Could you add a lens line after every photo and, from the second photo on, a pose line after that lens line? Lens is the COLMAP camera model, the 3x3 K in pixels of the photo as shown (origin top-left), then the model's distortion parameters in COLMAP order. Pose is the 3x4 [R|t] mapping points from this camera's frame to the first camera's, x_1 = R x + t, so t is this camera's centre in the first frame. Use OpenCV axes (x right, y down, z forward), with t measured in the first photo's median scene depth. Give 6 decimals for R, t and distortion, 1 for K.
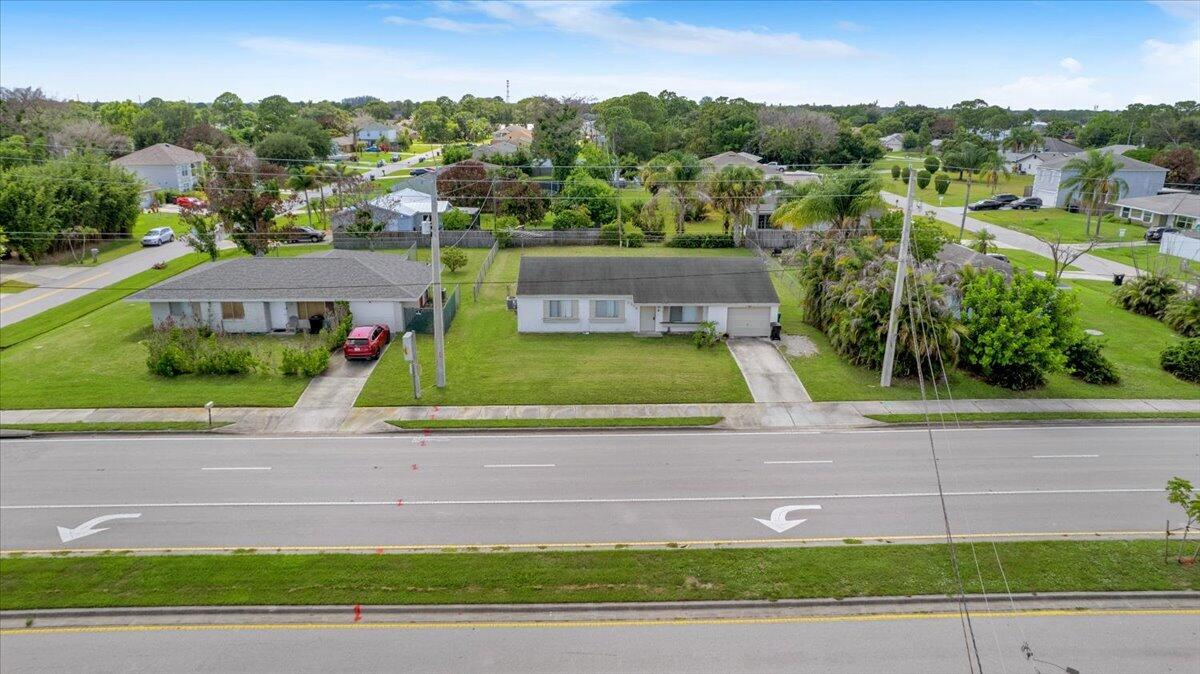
lens RADIAL K [[768.5, 0, 603.6], [0, 768.5, 329.9], [0, 0, 1]] dist [-0.067355, 0.063768]
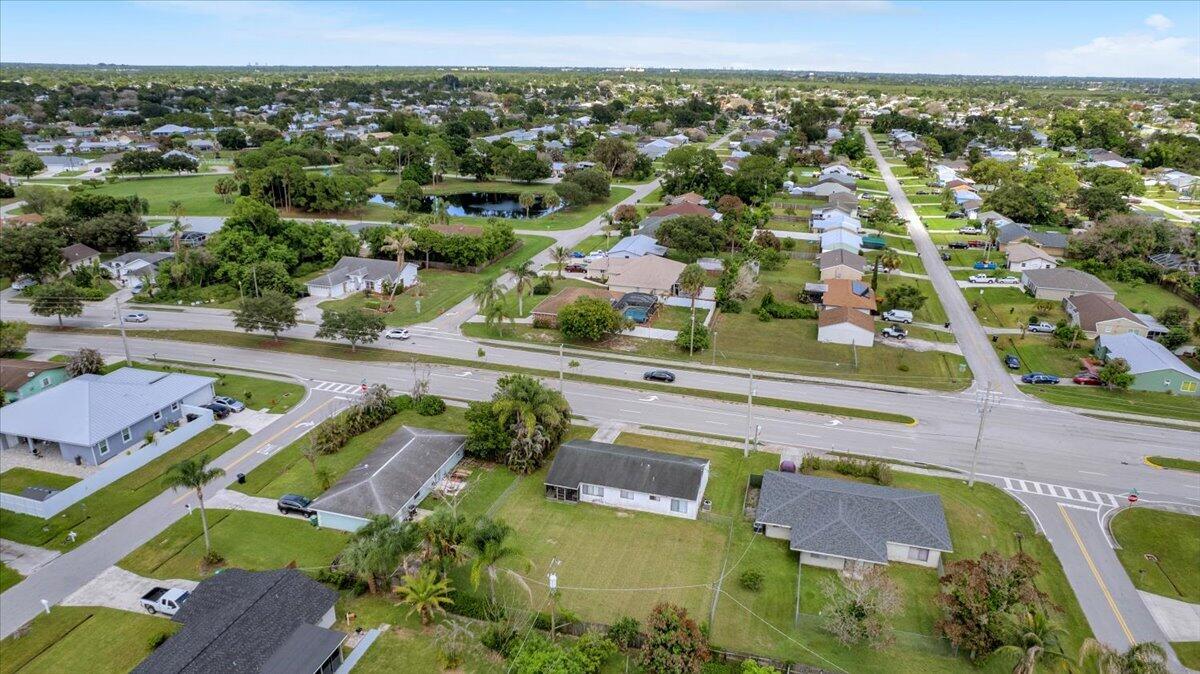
lens RADIAL K [[768.5, 0, 603.6], [0, 768.5, 329.9], [0, 0, 1]] dist [-0.067355, 0.063768]
pose [[-0.951437, -0.117142, 0.284684, -0.371130], [0.069879, 0.818448, 0.570316, -1.408249], [-0.299807, 0.562513, -0.770516, 2.400479]]
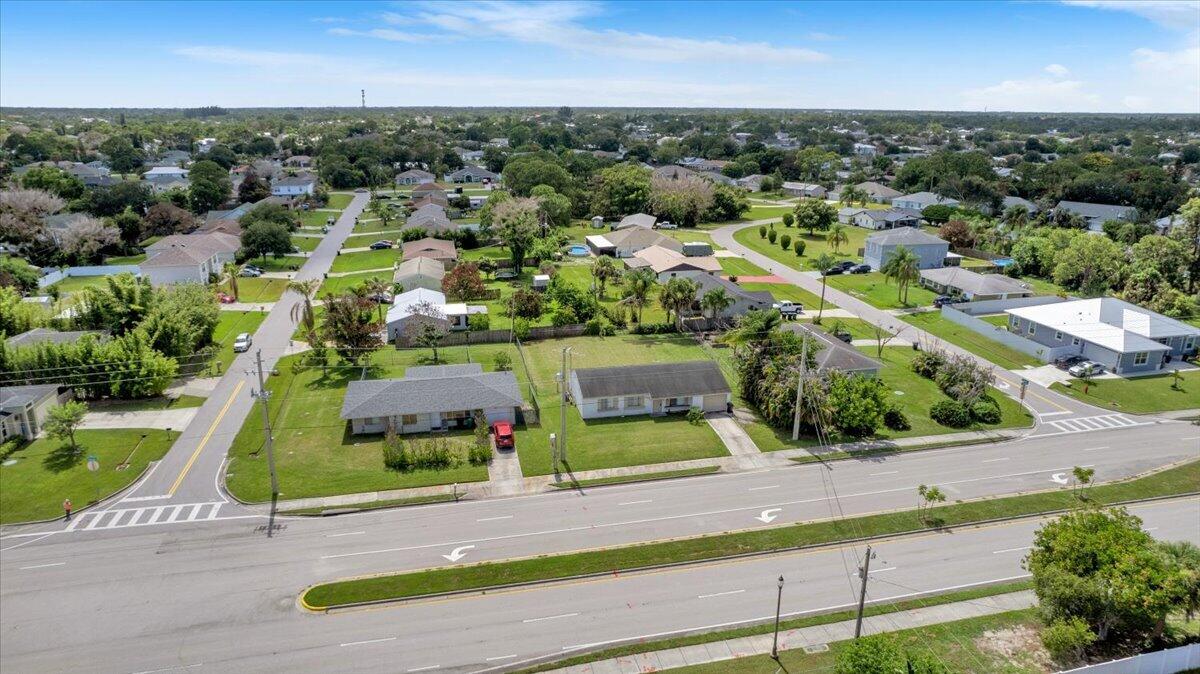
lens RADIAL K [[768.5, 0, 603.6], [0, 768.5, 329.9], [0, 0, 1]] dist [-0.067355, 0.063768]
pose [[0.982681, -0.055030, 0.176944, -0.374047], [0.055097, 0.998471, 0.004538, -0.208329], [-0.176923, 0.005289, 0.984210, -0.697934]]
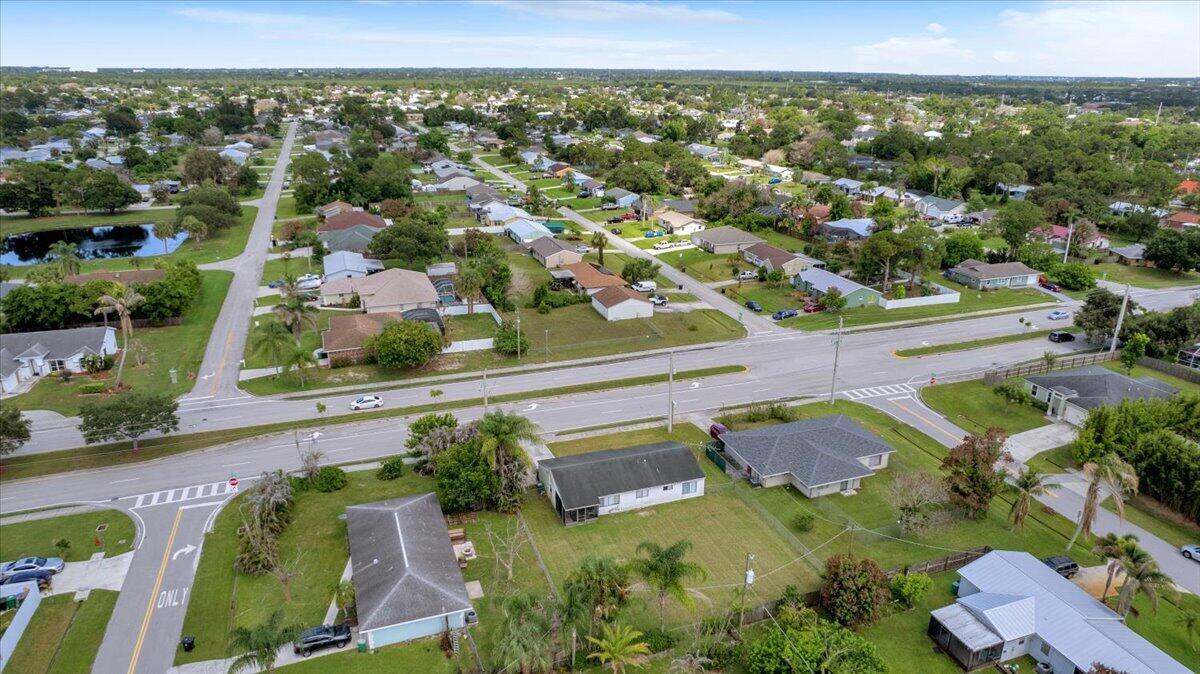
lens RADIAL K [[768.5, 0, 603.6], [0, 768.5, 329.9], [0, 0, 1]] dist [-0.067355, 0.063768]
pose [[-0.951758, 0.087916, -0.293984, 0.612015], [-0.099149, 0.818571, 0.565784, -1.399273], [0.290389, 0.567637, -0.770365, 2.369530]]
